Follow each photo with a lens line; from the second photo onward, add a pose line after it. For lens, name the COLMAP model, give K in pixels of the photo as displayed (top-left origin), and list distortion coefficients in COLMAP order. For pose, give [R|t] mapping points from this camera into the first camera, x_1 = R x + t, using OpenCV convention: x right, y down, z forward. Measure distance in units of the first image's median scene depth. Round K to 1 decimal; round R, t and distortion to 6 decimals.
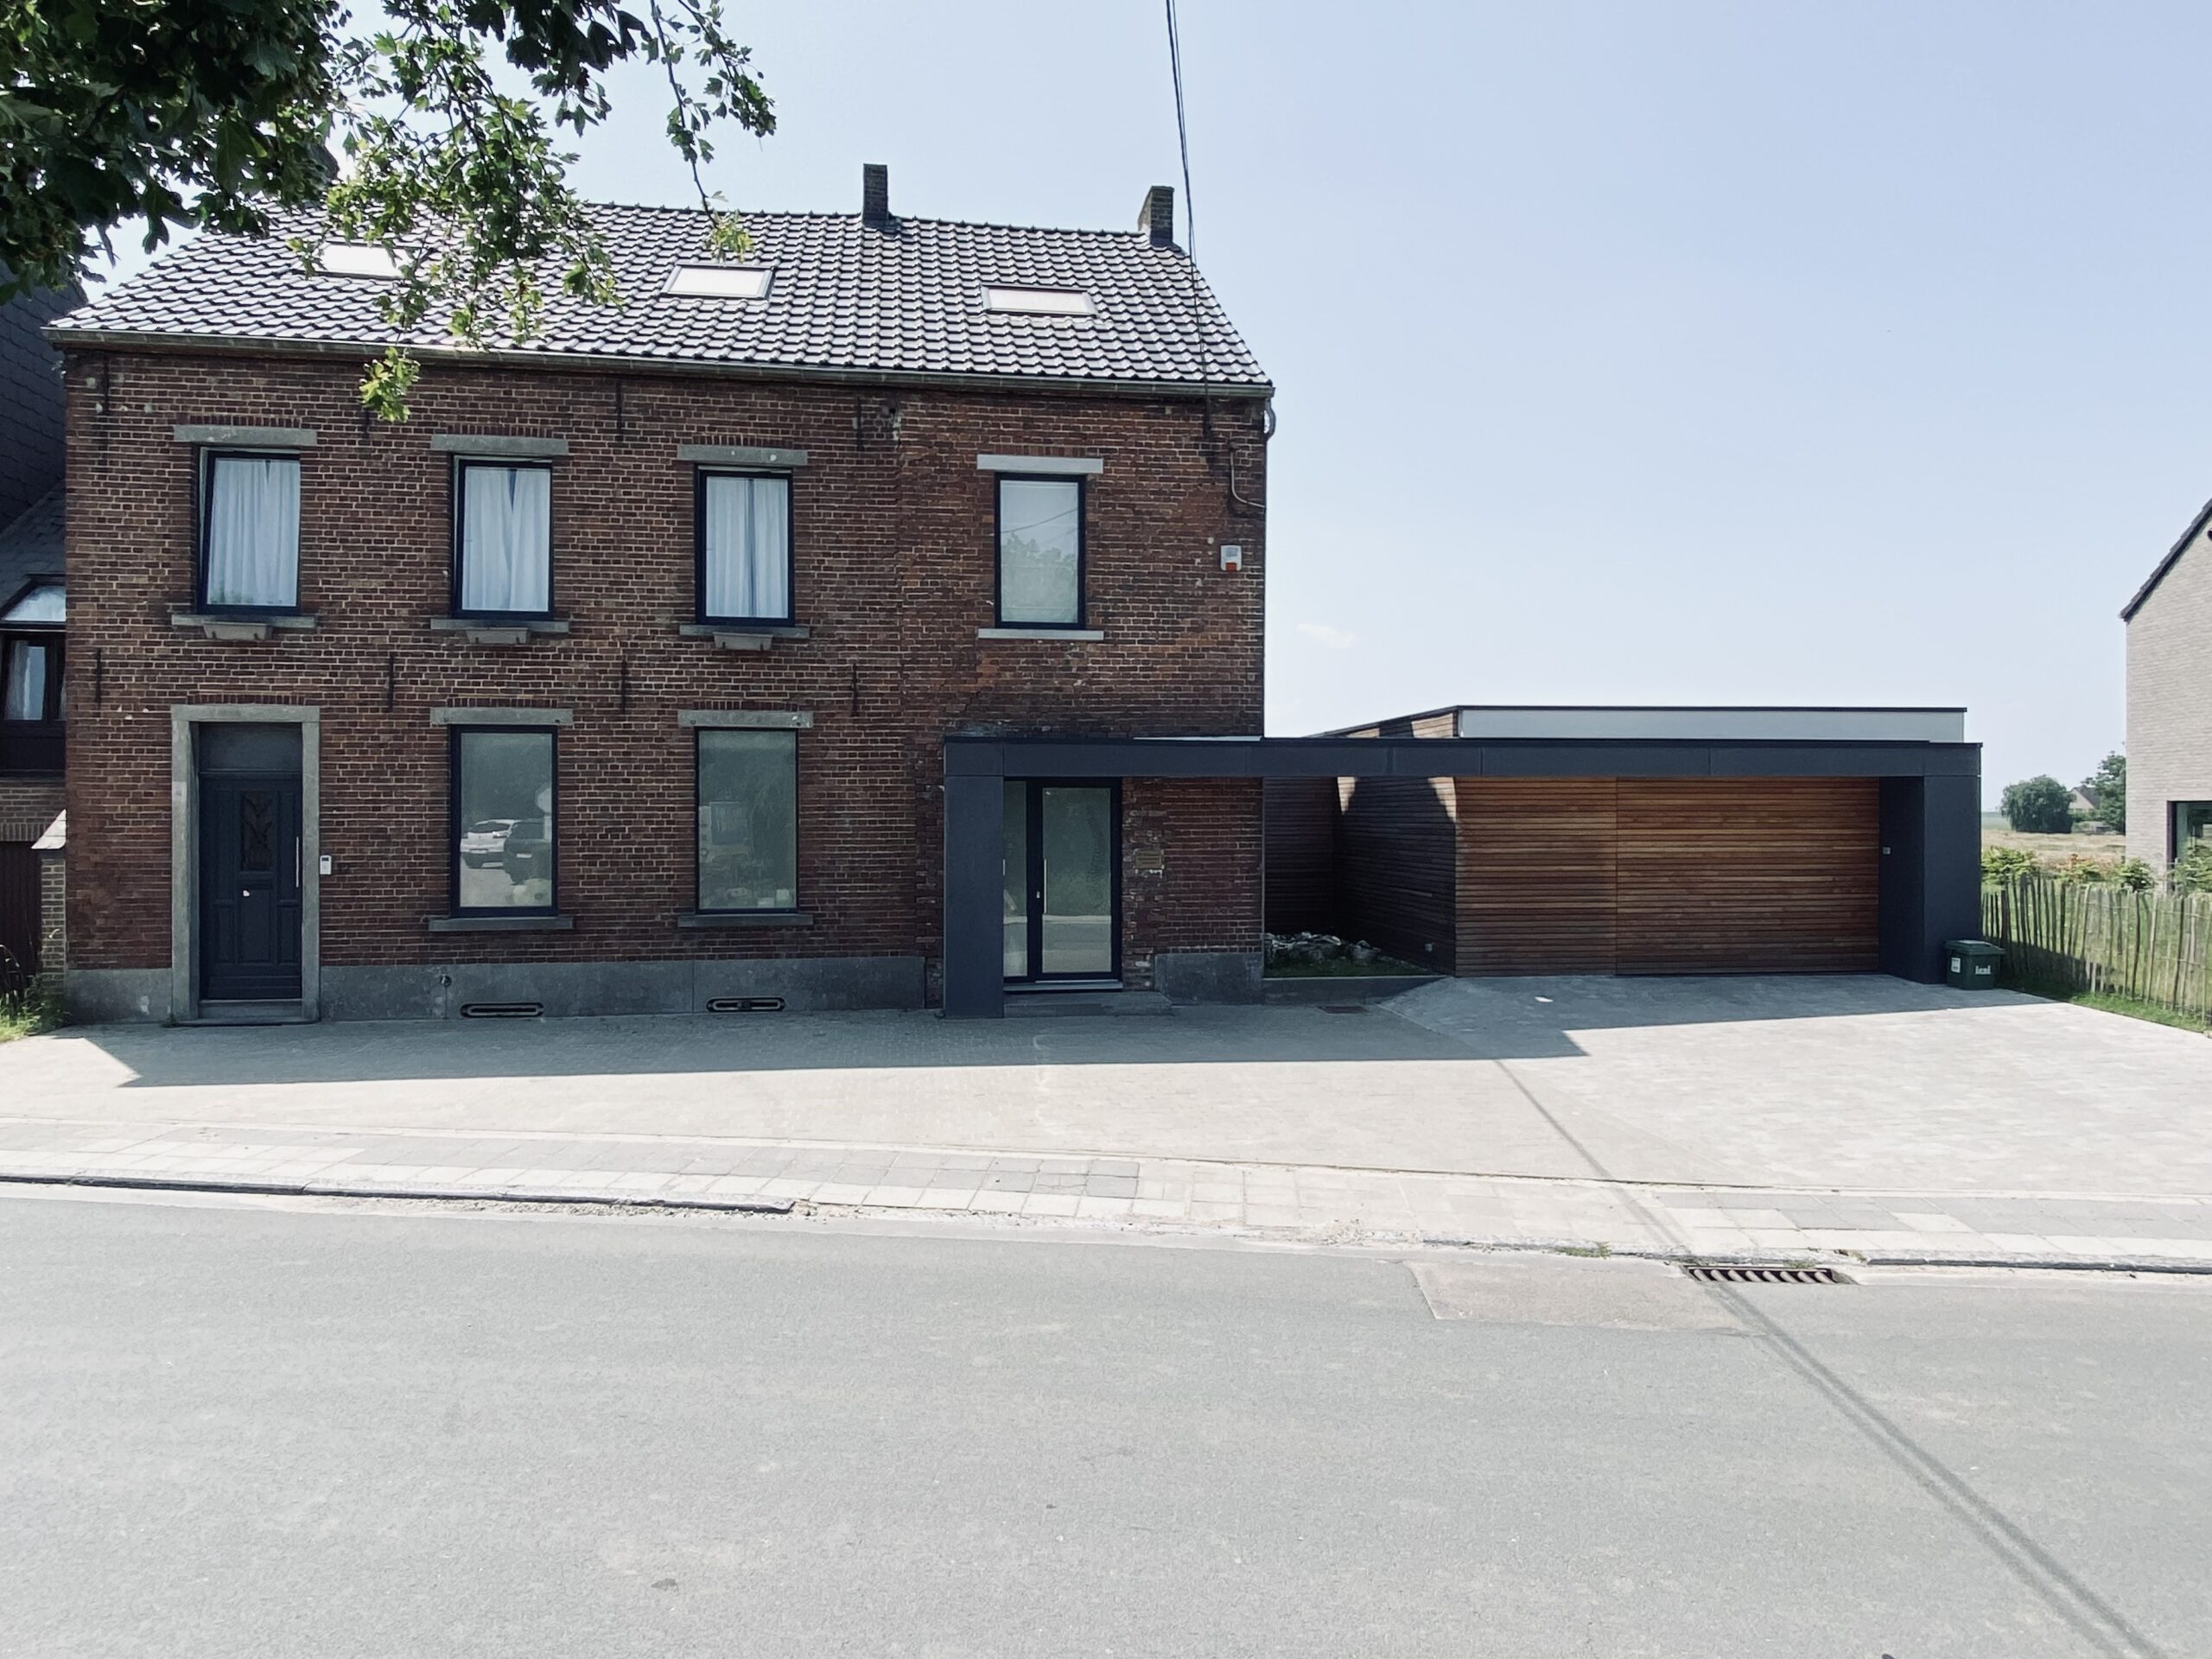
lens RADIAL K [[1300.0, 0, 1105.7], [0, 1300.0, 820.6], [0, 0, 1]] dist [0.107306, -0.138678]
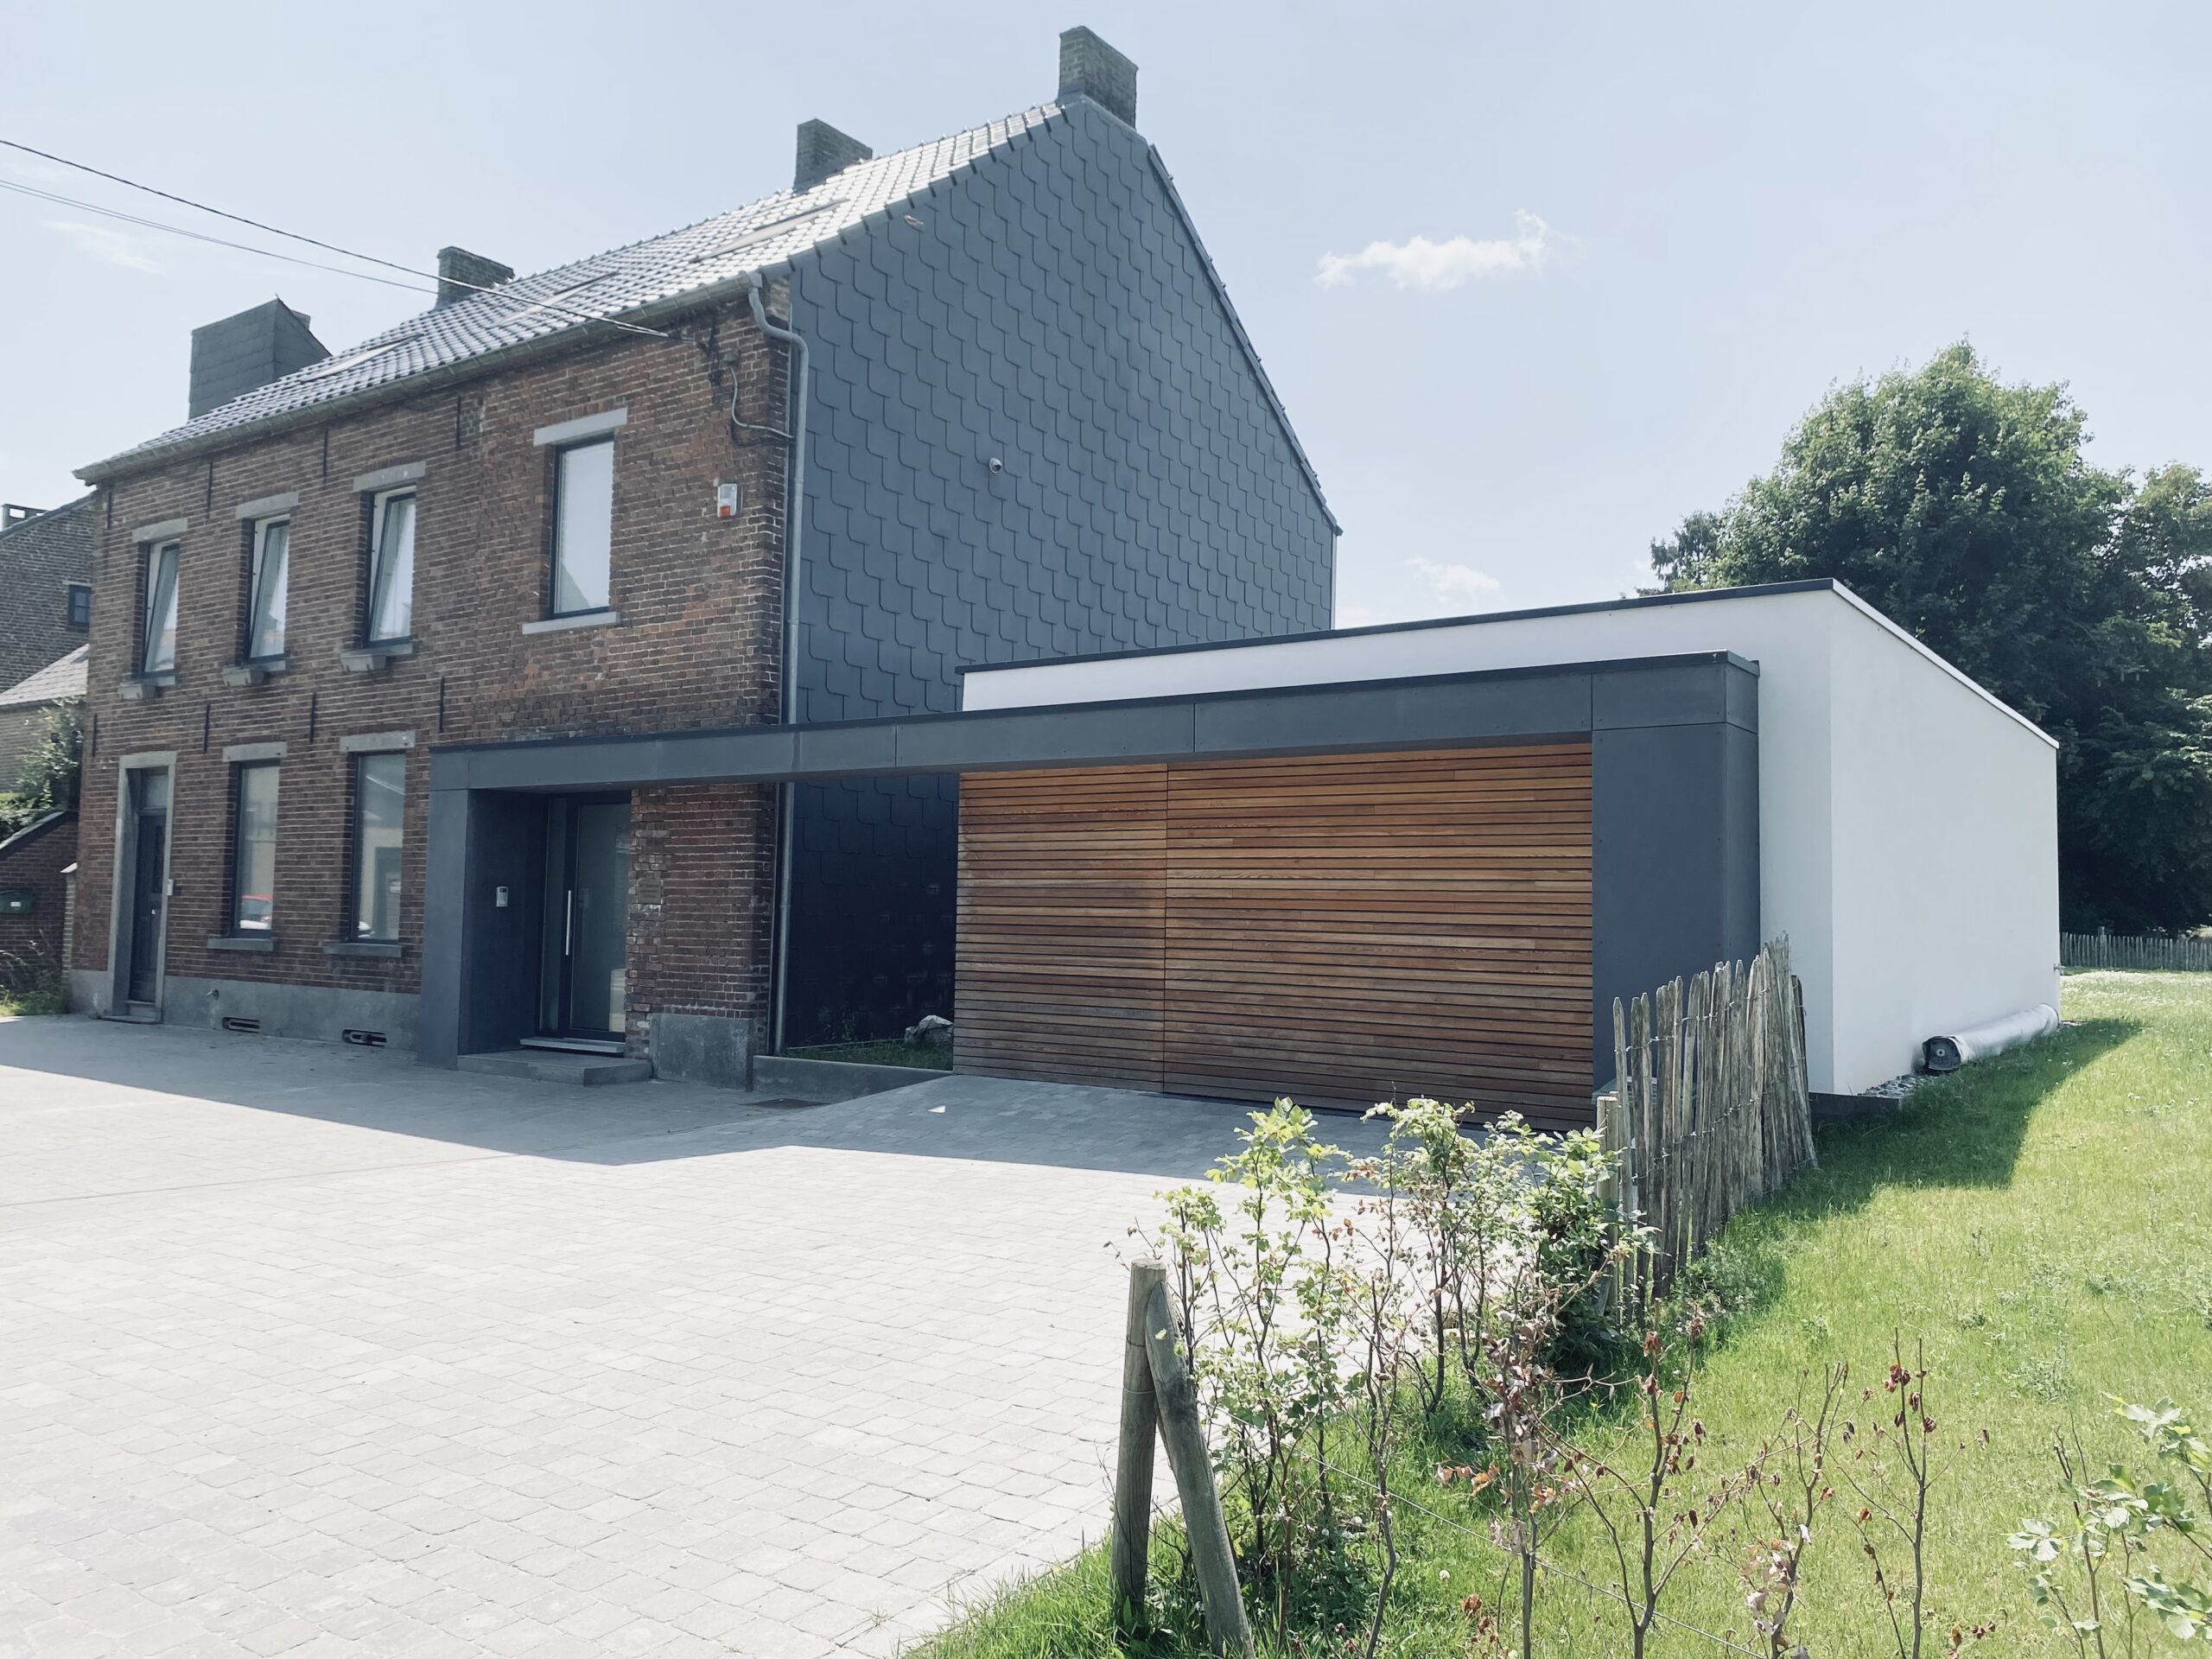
lens RADIAL K [[1662.5, 0, 1109.4], [0, 1662.5, 809.0], [0, 0, 1]] dist [0.055337, -0.066552]
pose [[0.730589, -0.029038, -0.682199, 0.938537], [-0.020267, 0.997733, -0.064173, 0.039606], [0.682516, 0.060710, 0.728345, 0.453345]]
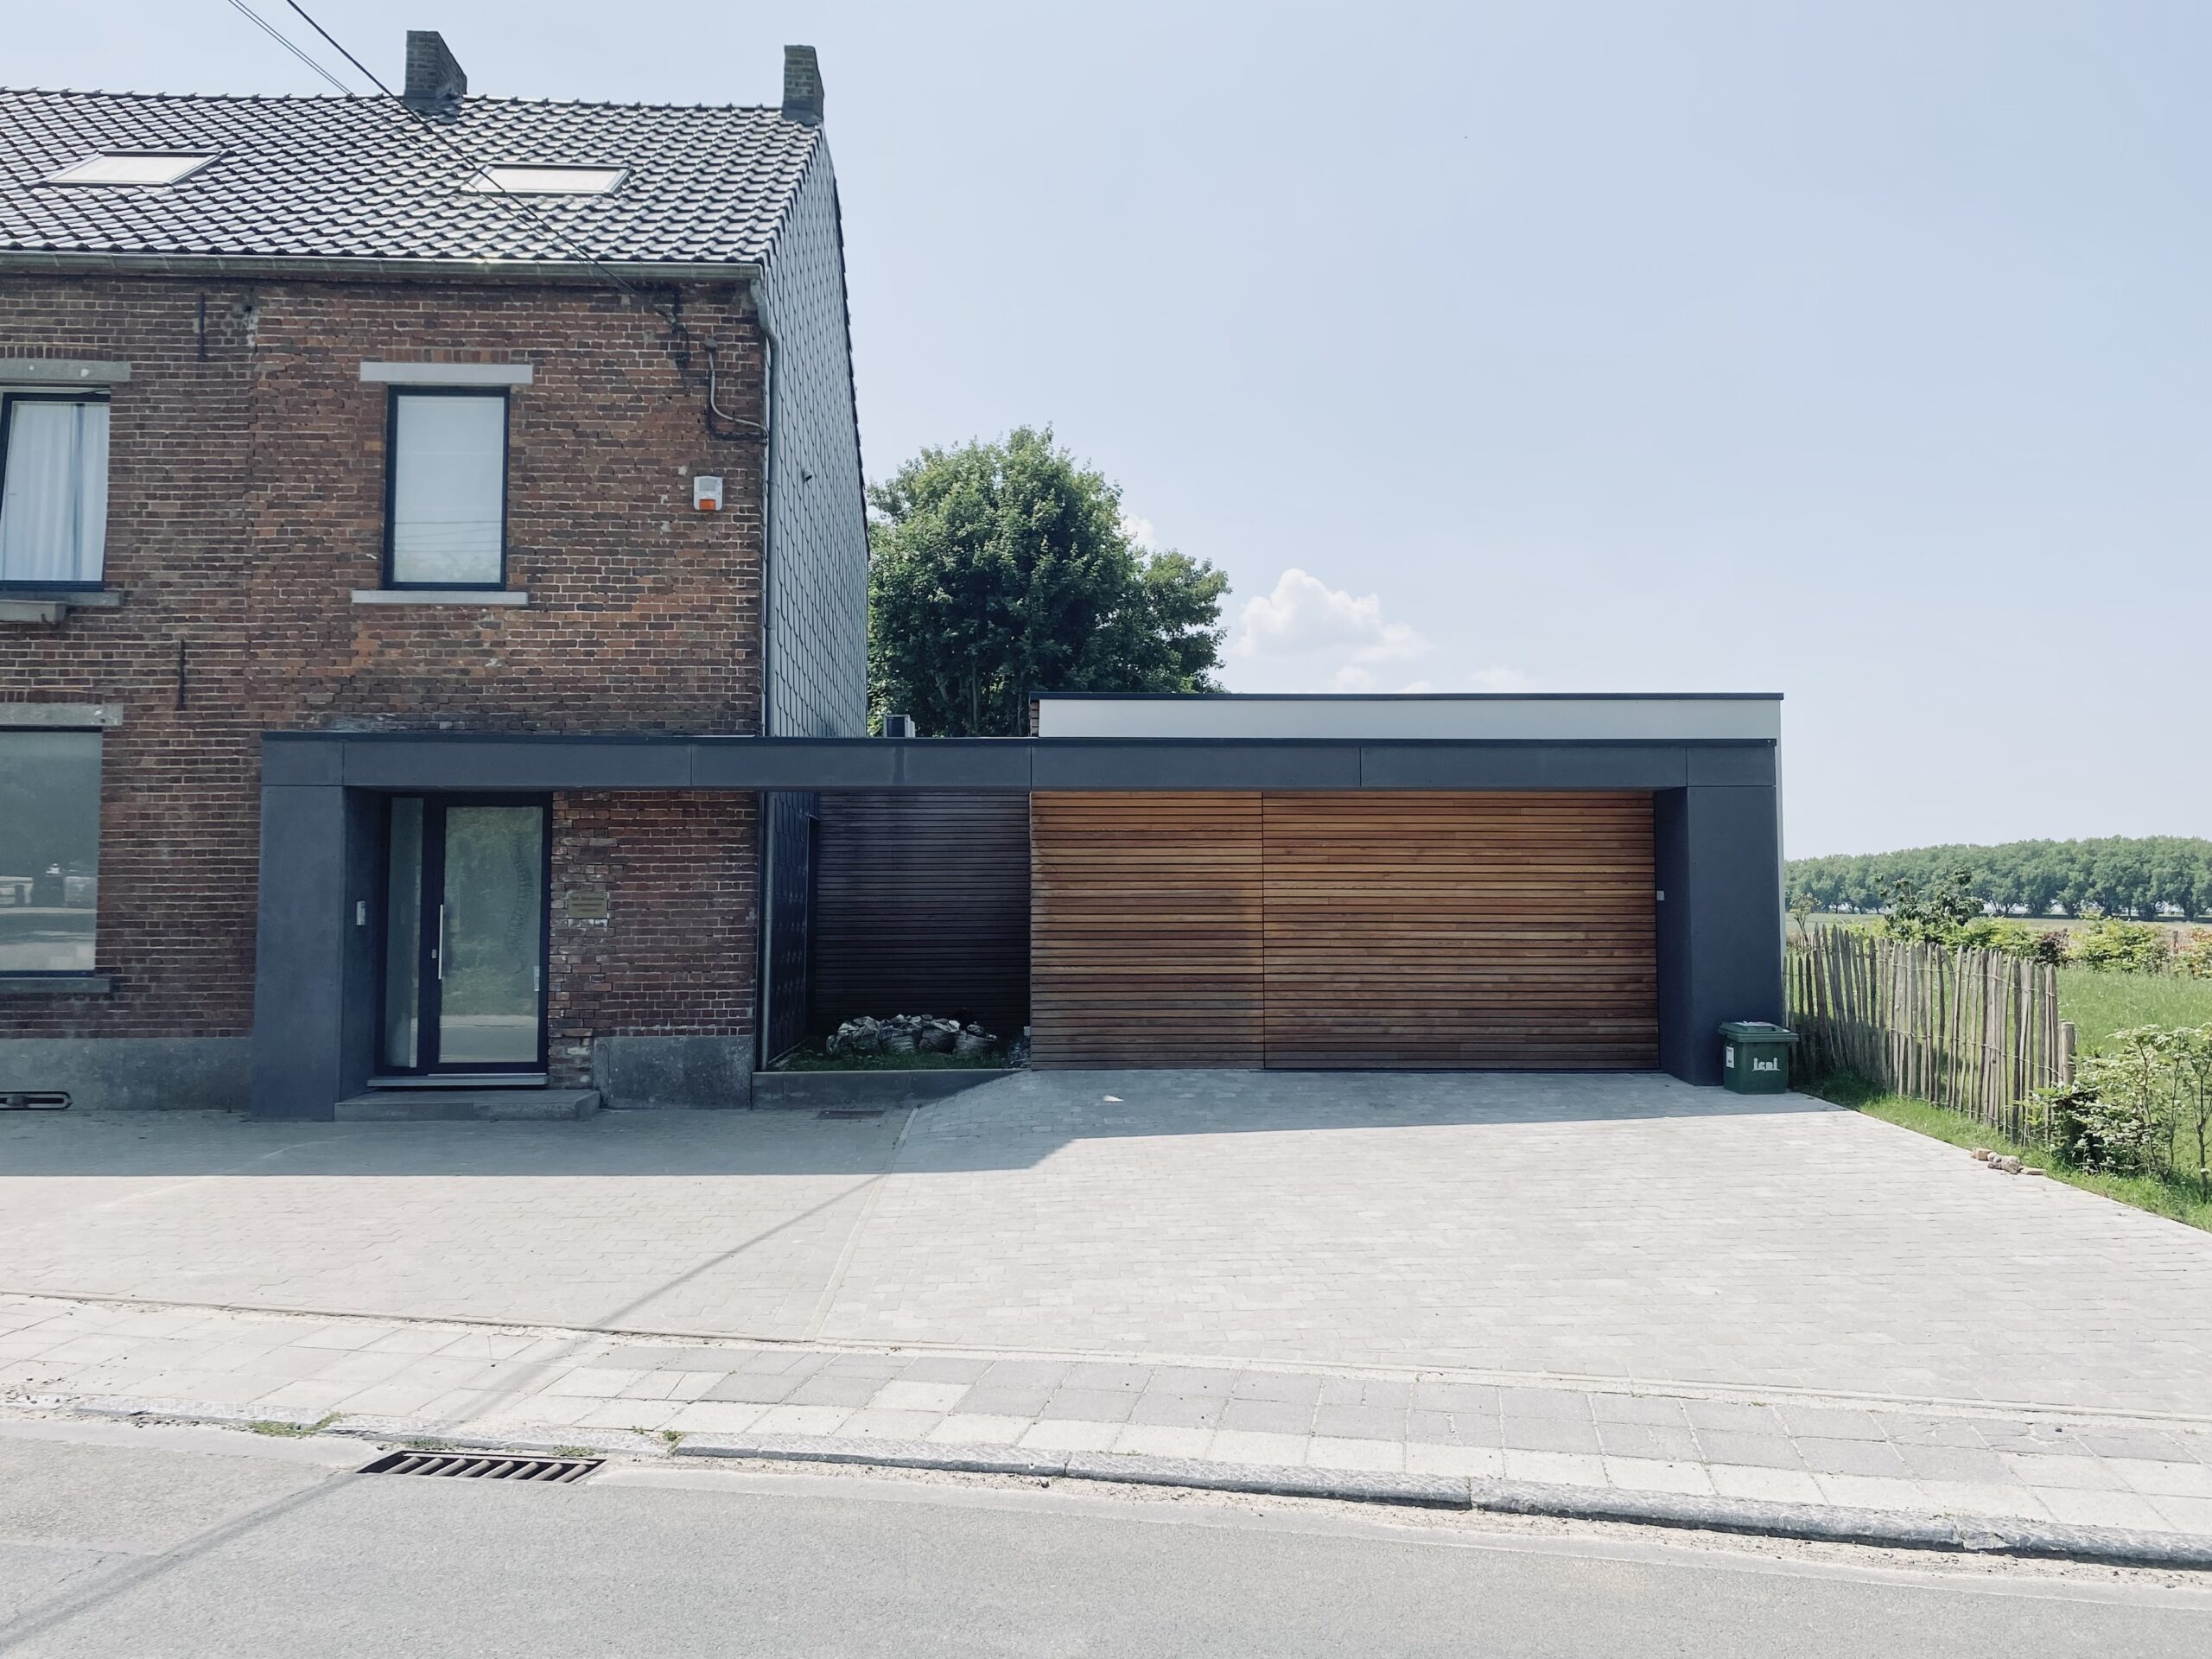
lens RADIAL K [[1662.5, 0, 1109.4], [0, 1662.5, 809.0], [0, 0, 1]] dist [0.055337, -0.066552]
pose [[0.996191, -0.006177, -0.086978, 0.406076], [0.000212, 0.997657, -0.068417, 0.040626], [0.087197, 0.068138, 0.993858, 0.100865]]
